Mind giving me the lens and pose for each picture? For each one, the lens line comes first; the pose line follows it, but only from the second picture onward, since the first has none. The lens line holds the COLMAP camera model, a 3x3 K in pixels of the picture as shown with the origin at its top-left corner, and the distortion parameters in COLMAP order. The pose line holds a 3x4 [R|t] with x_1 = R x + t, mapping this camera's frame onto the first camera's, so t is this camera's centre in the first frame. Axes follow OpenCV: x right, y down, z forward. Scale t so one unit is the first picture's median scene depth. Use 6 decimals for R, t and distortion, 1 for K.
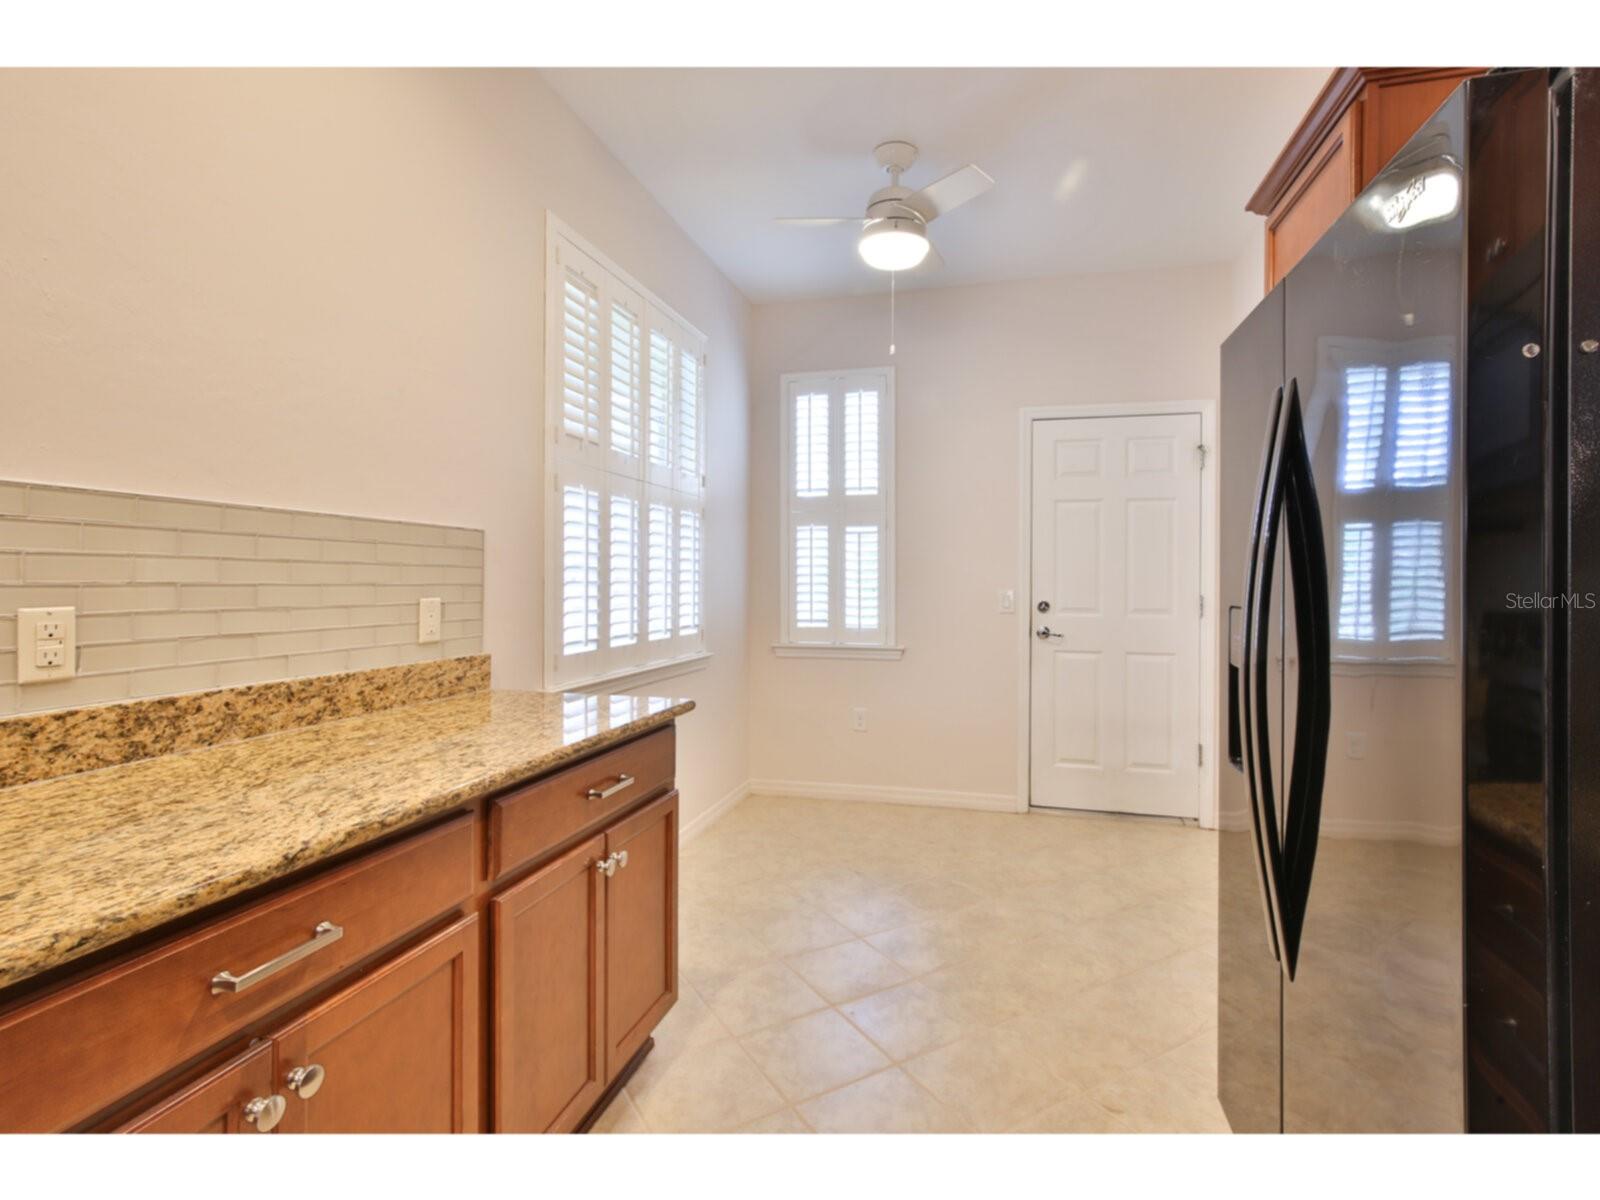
lens RADIAL K [[772.5, 0, 797.6], [0, 772.5, 586.3], [0, 0, 1]] dist [-0.020076, 0.006944]
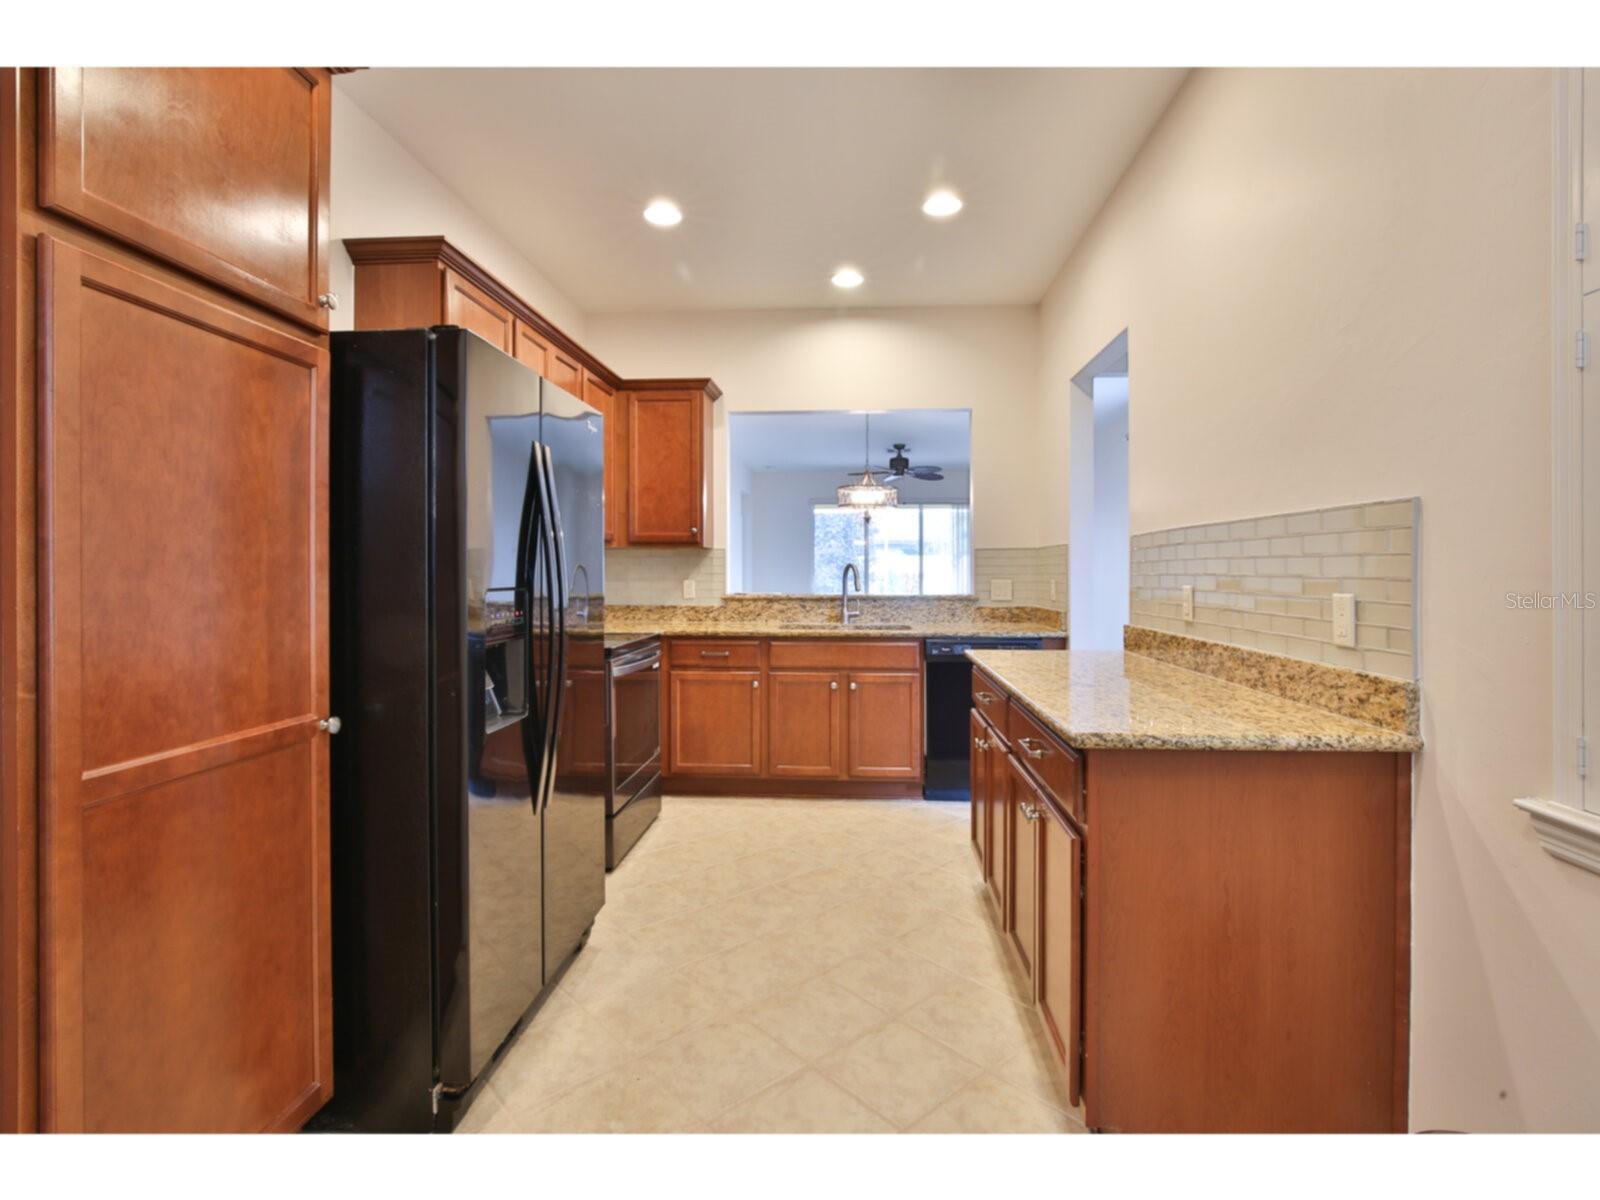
lens RADIAL K [[772.5, 0, 811.9], [0, 772.5, 577.0], [0, 0, 1]] dist [-0.020076, 0.006944]
pose [[-0.978898, -0.001056, -0.204348, 0.272292], [-0.004212, 0.999878, 0.015009, -0.013622], [0.204307, 0.015553, -0.978783, 1.753030]]
